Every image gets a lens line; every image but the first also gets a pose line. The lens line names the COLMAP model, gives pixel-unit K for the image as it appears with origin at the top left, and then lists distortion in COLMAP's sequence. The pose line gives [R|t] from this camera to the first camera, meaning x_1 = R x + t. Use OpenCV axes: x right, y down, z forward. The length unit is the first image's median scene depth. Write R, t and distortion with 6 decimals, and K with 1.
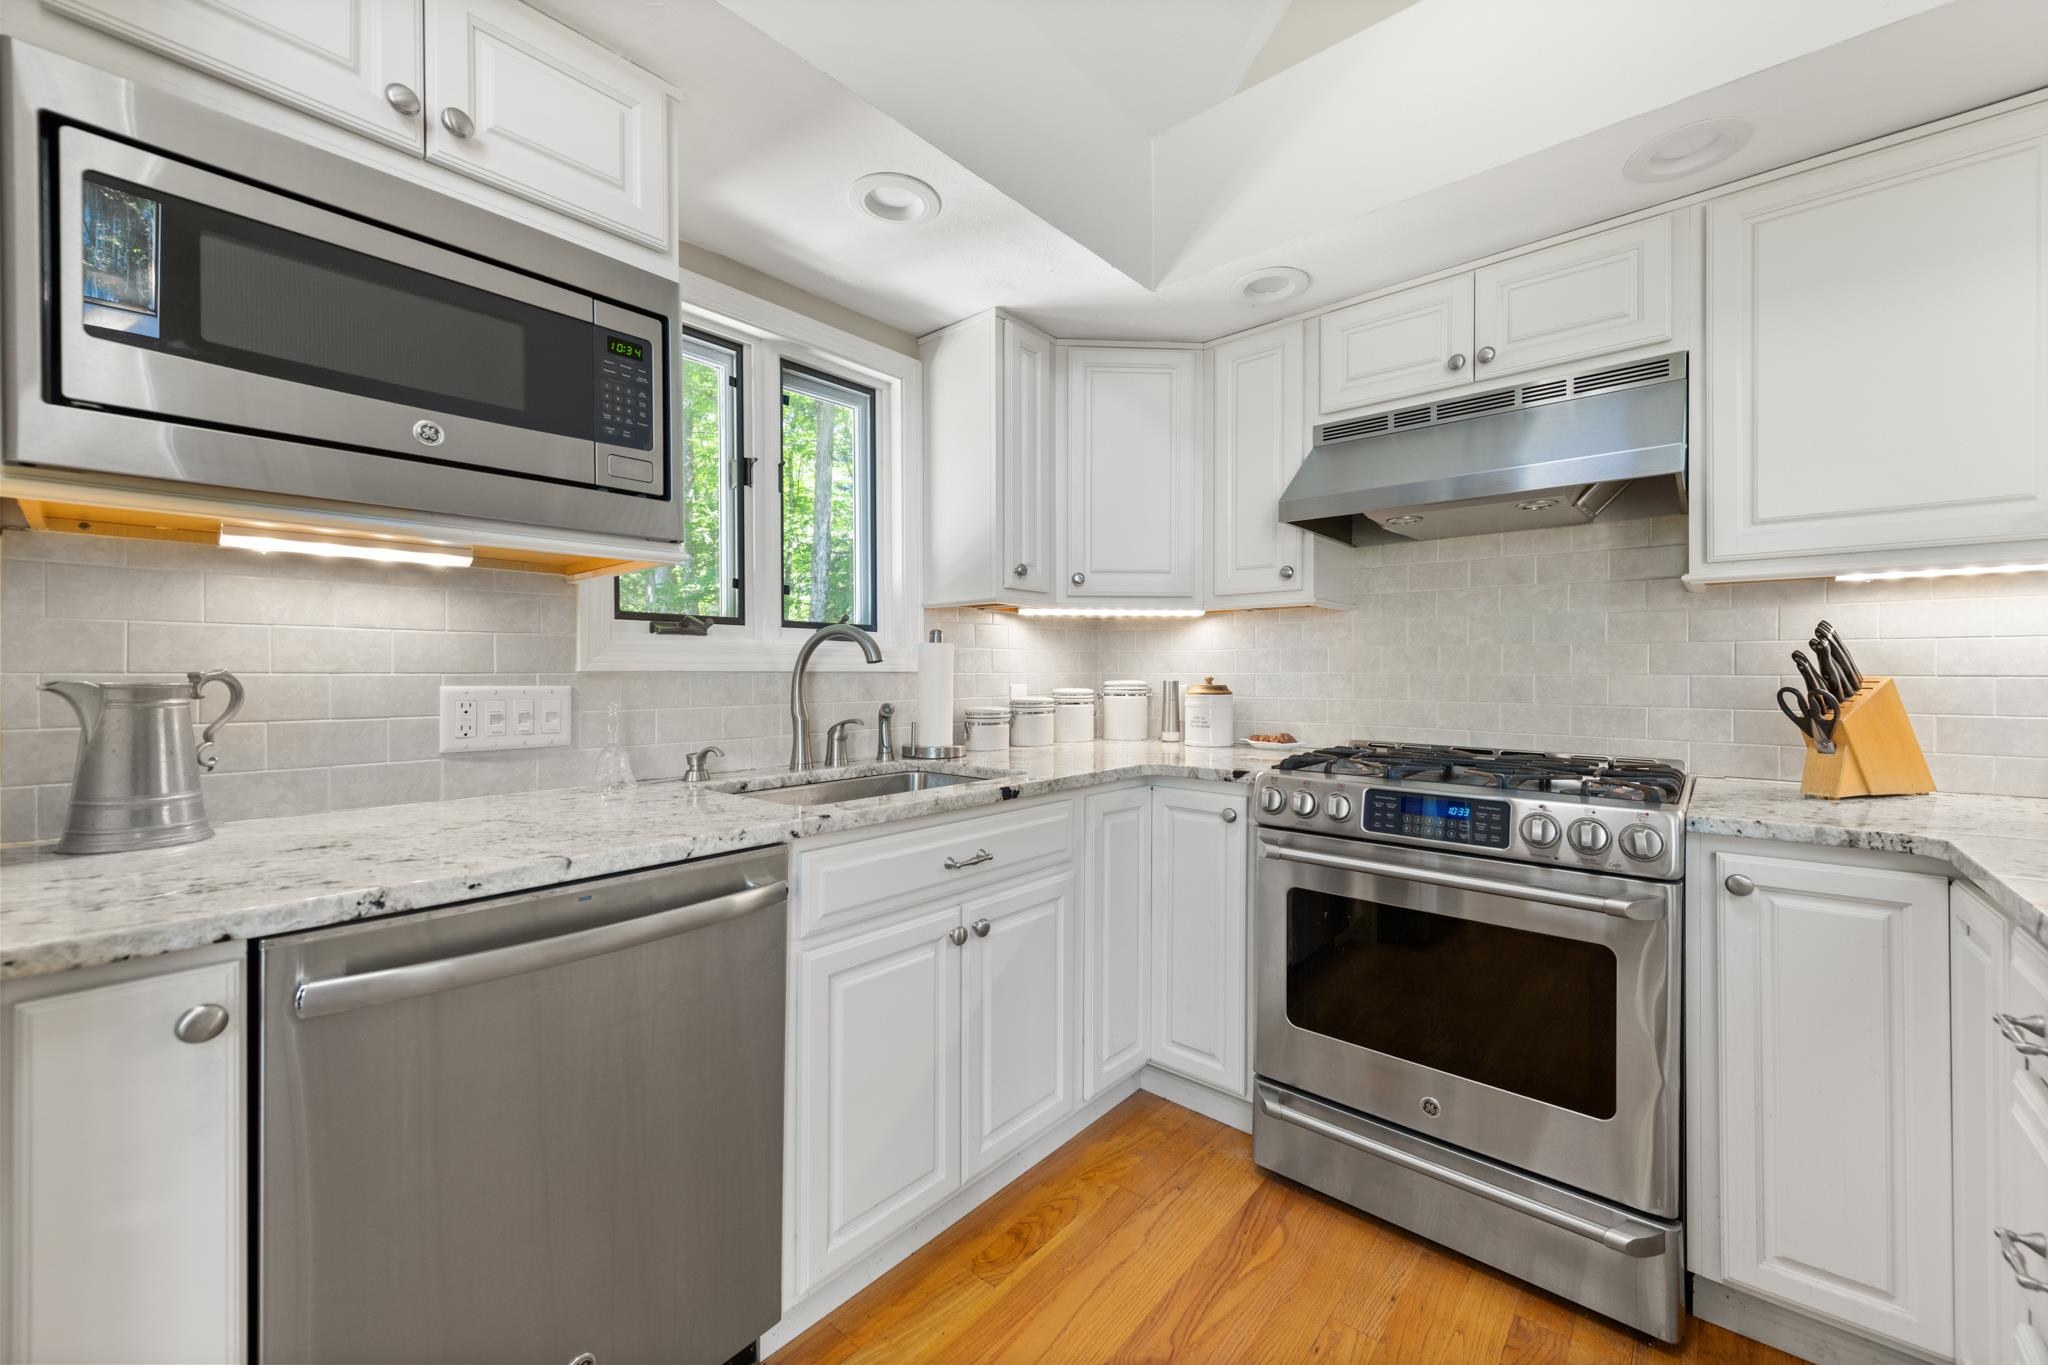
lens RADIAL K [[810.4, 0, 1023.5], [0, 810.4, 680.2], [0, 0, 1]] dist [0.009254, -0.000554]
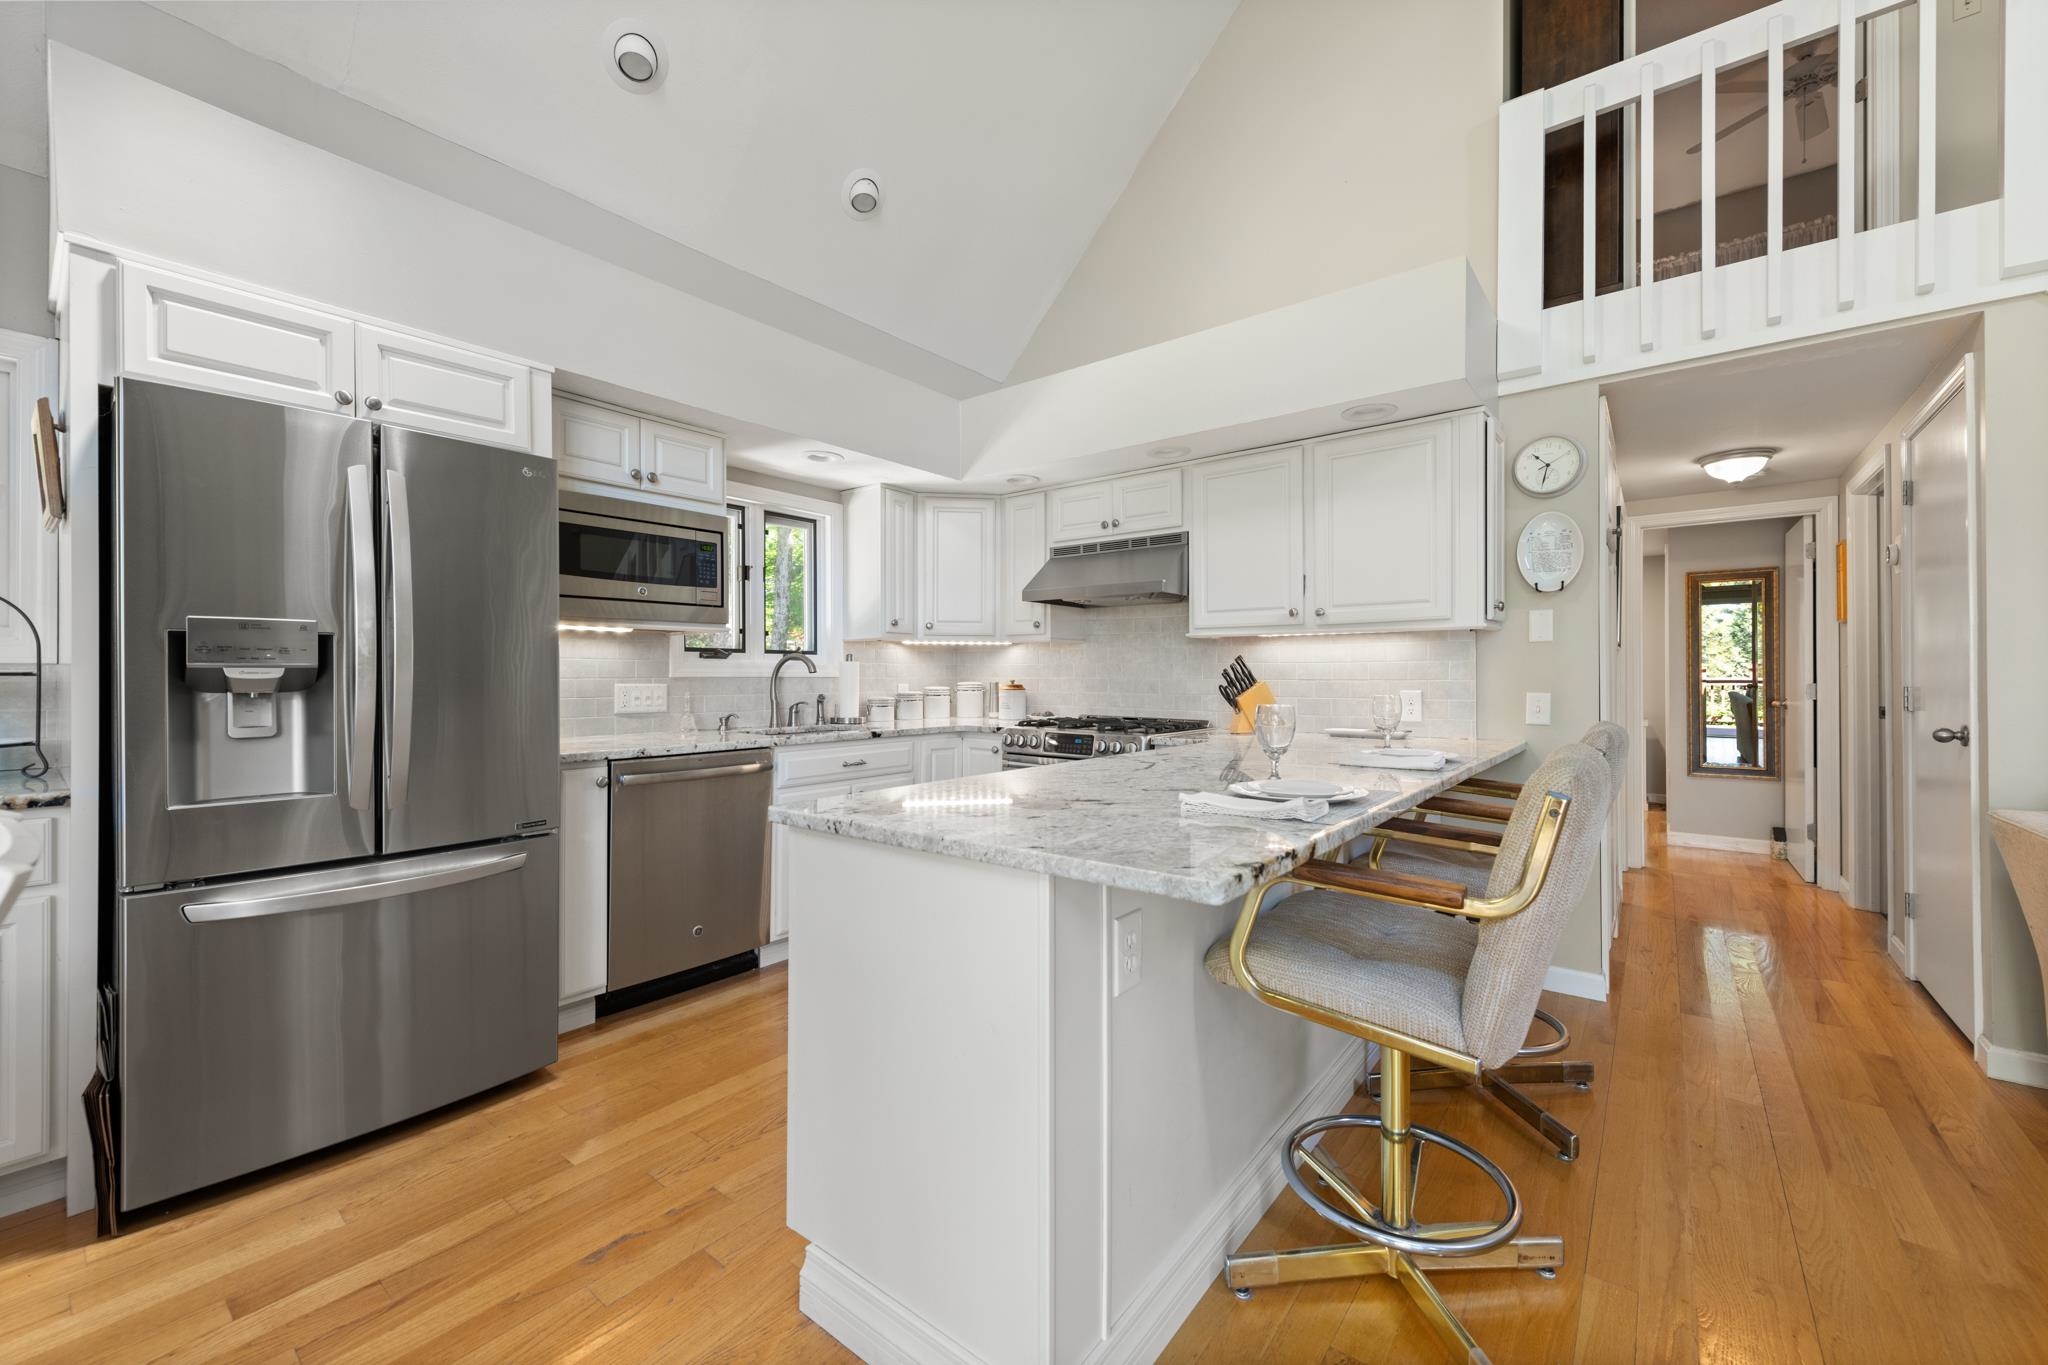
lens RADIAL K [[810.4, 0, 1028.9], [0, 810.4, 683.7], [0, 0, 1]] dist [0.009254, -0.000554]
pose [[0.998773, 0.000720, 0.049520, 0.231280], [-0.000822, 0.999998, 0.002029, 0.000794], [-0.049518, -0.002067, 0.998771, -0.952308]]
